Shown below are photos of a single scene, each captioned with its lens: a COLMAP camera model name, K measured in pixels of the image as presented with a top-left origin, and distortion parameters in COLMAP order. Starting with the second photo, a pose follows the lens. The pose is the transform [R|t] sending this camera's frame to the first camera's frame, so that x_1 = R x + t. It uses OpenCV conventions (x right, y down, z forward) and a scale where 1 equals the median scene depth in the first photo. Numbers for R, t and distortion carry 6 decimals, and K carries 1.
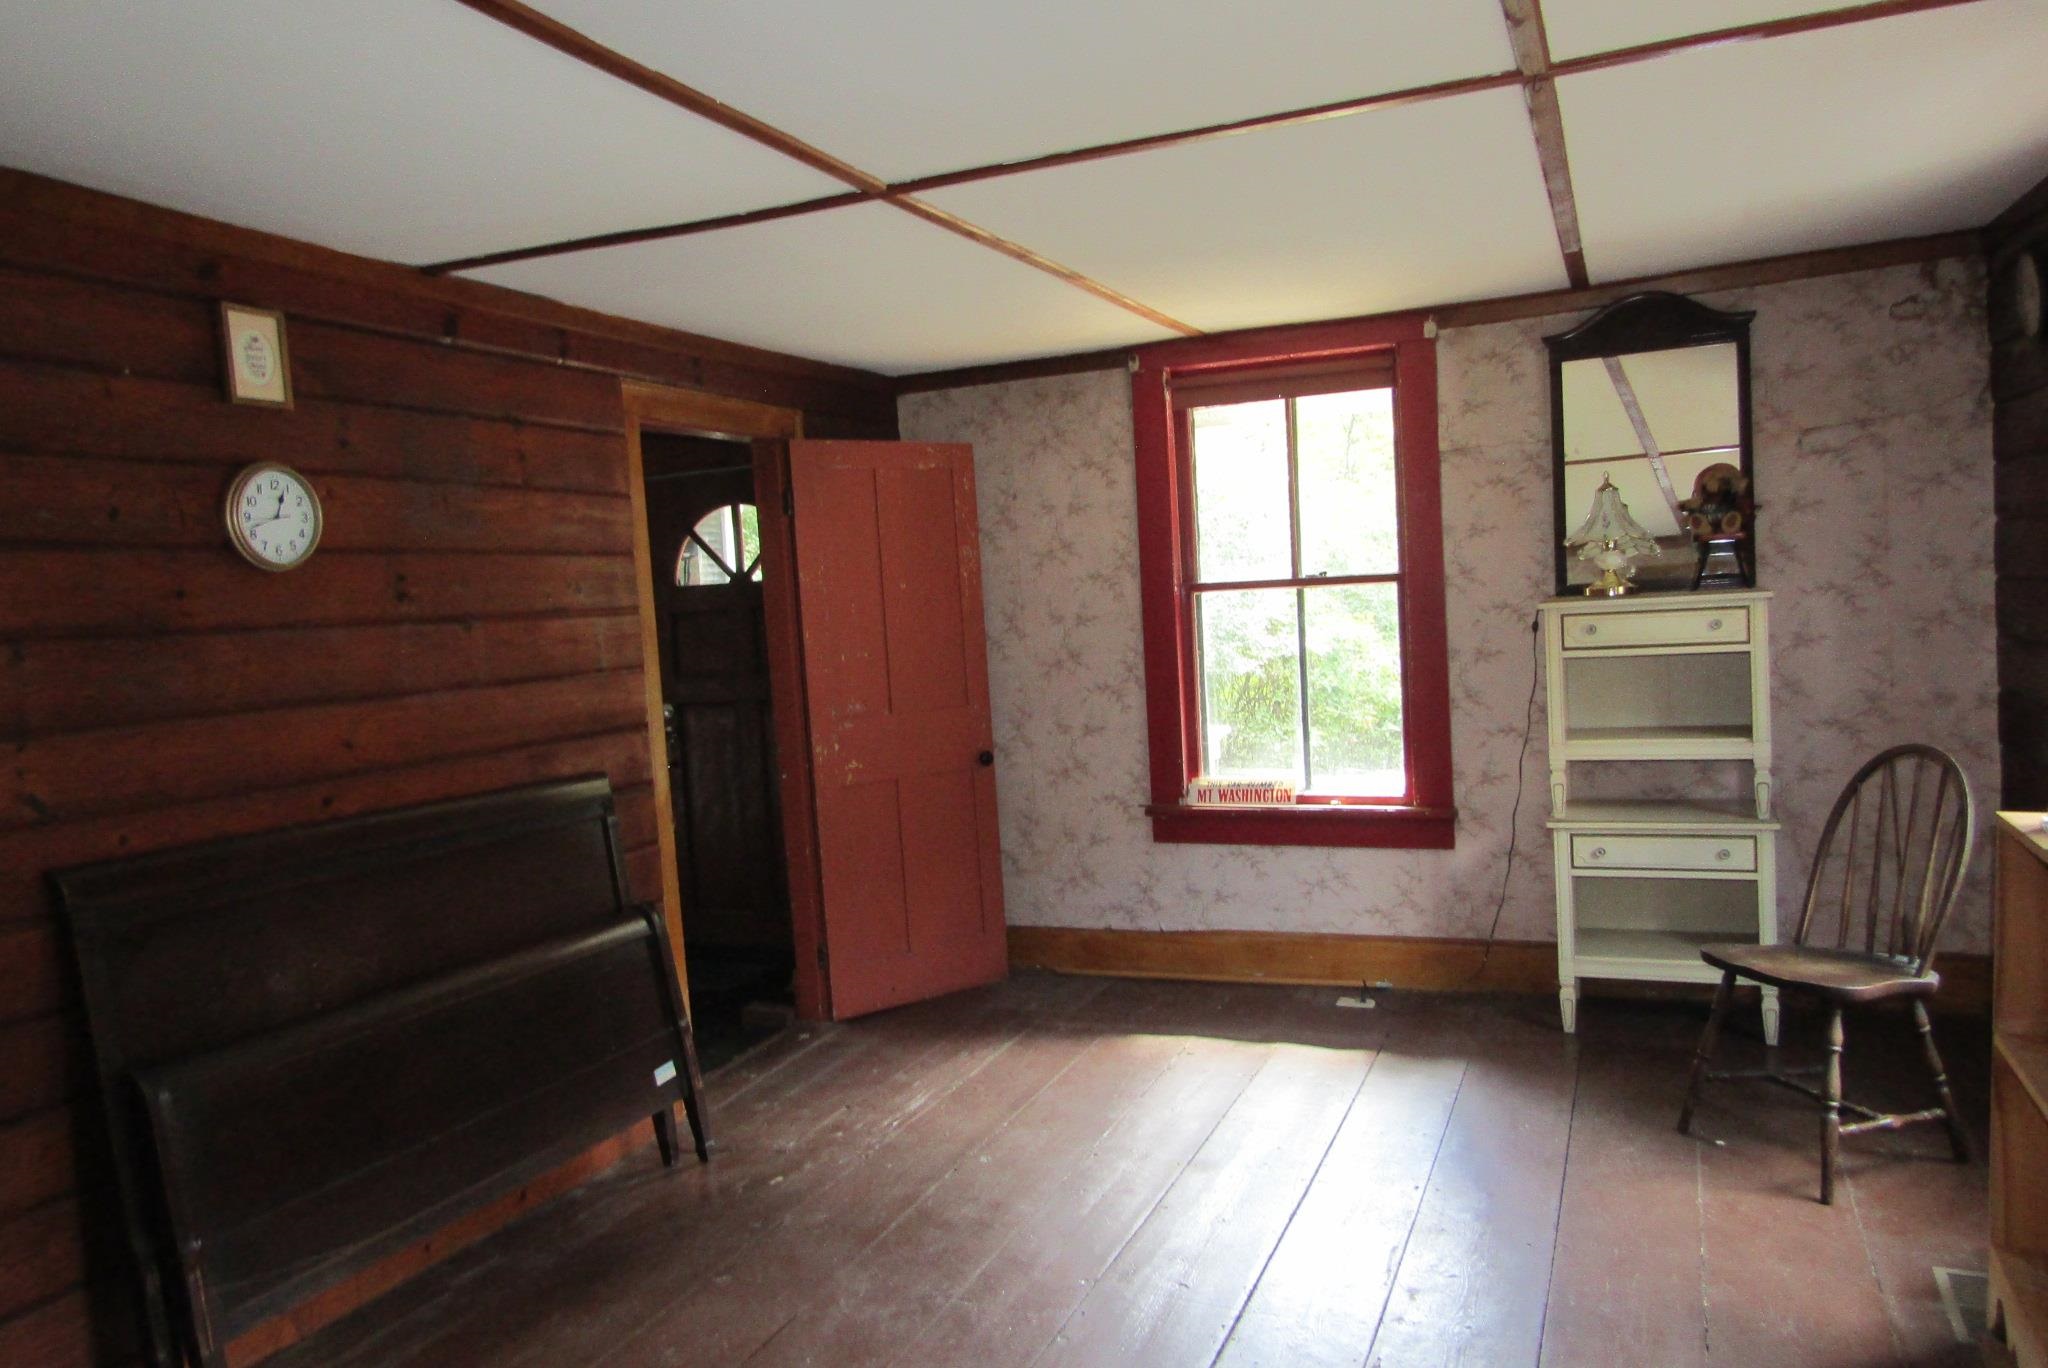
lens RADIAL K [[1432.4, 0, 1023.2], [0, 1432.4, 701.3], [0, 0, 1]] dist [-0.022395, 0.003352]
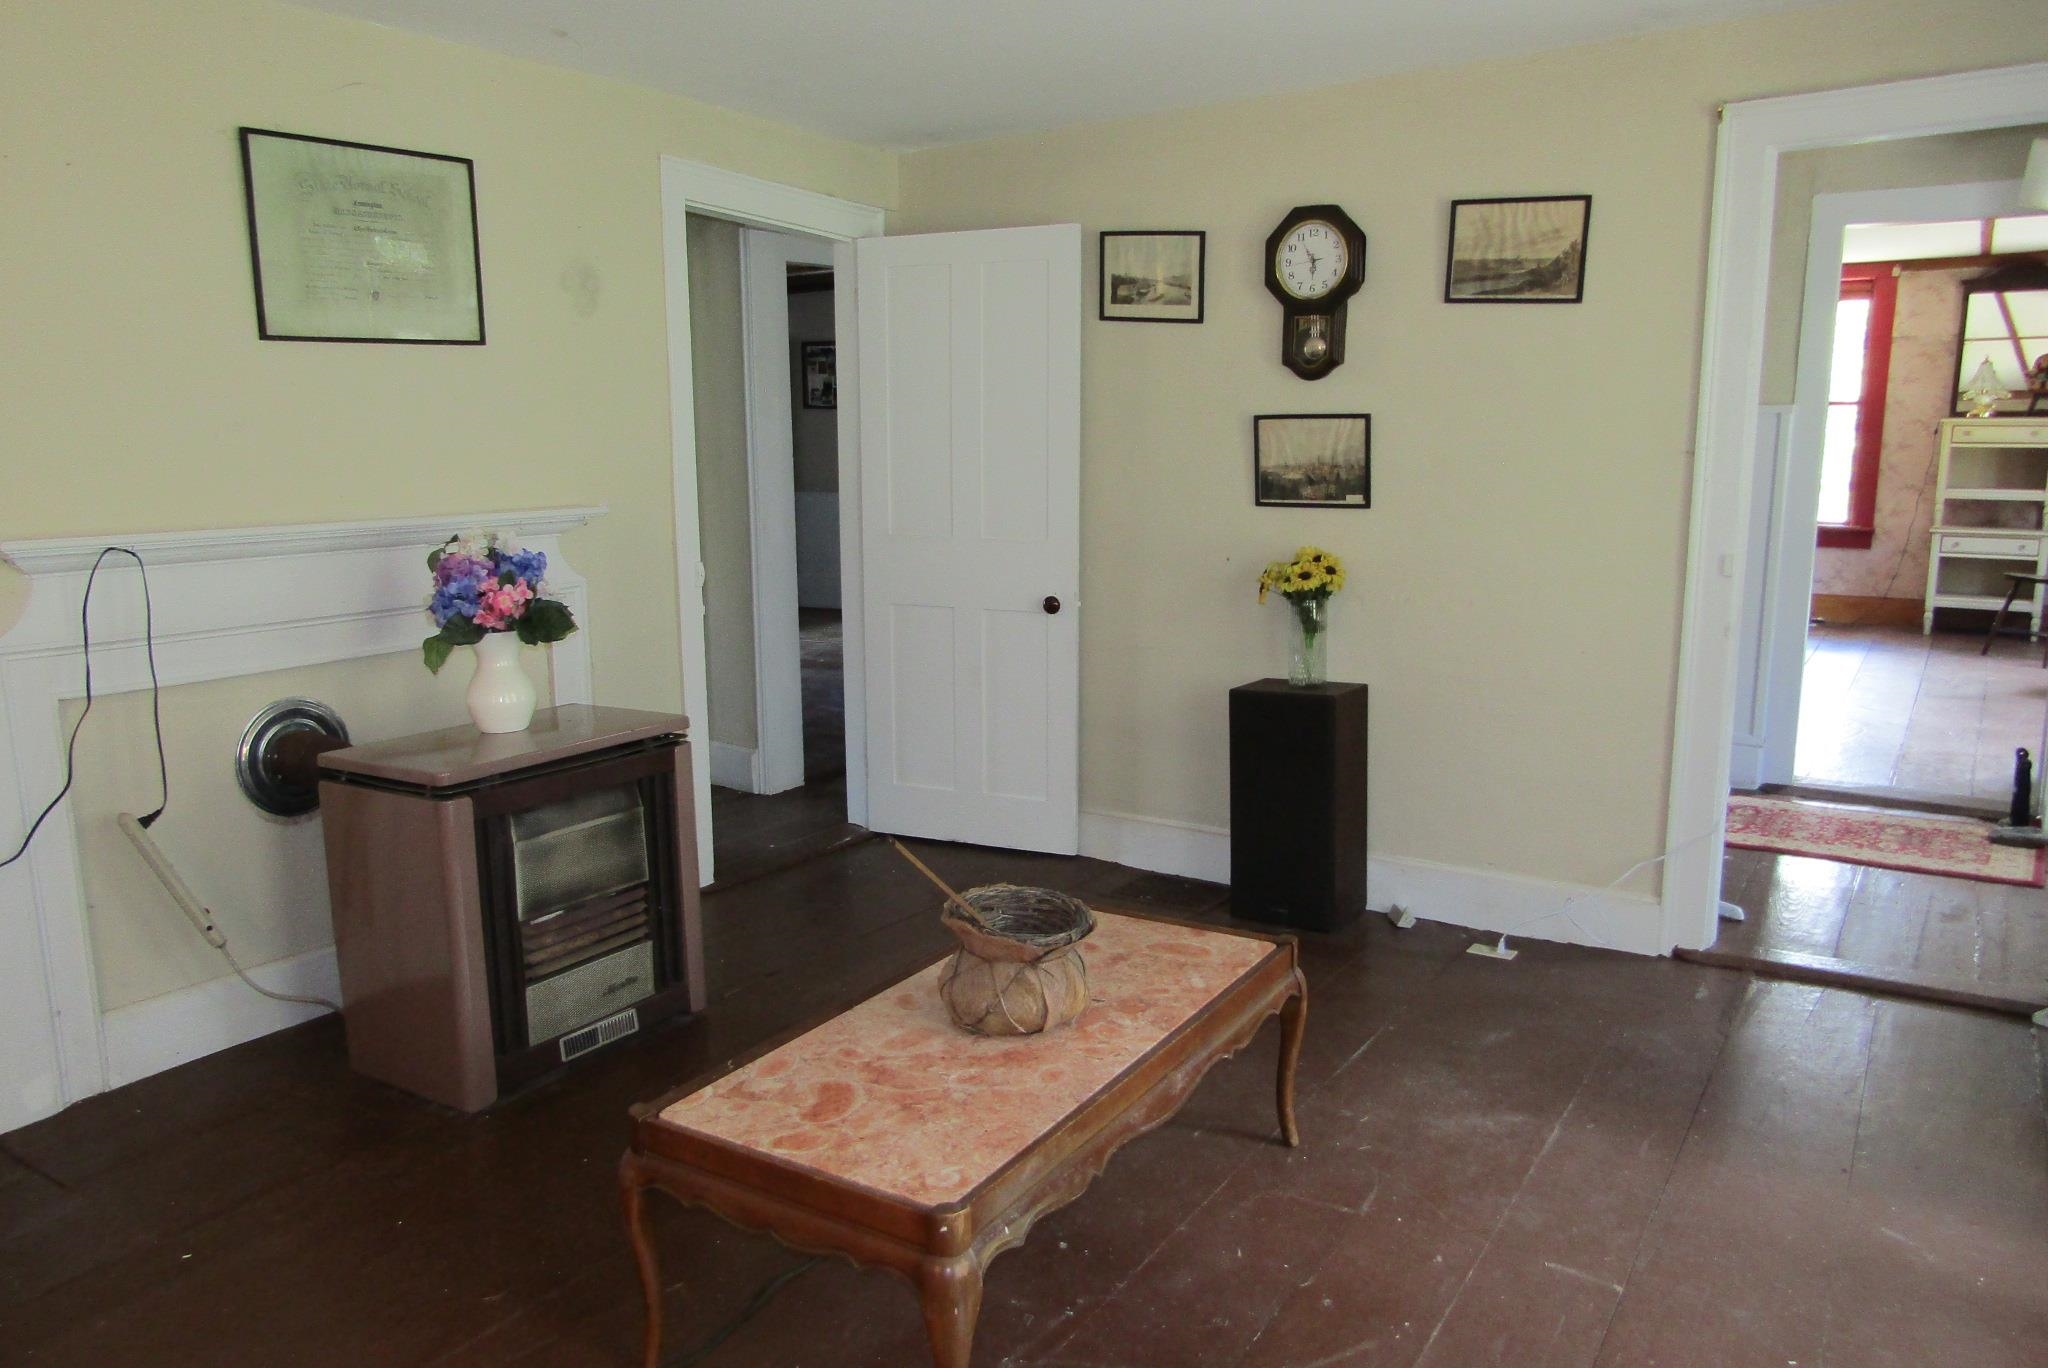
lens RADIAL K [[1432.4, 0, 1023.2], [0, 1432.4, 701.3], [0, 0, 1]] dist [-0.022395, 0.003352]
pose [[0.977703, 0.078062, -0.194945, -0.445929], [-0.049205, 0.987655, 0.148715, 0.082232], [0.204147, -0.135807, 0.969474, -1.164607]]
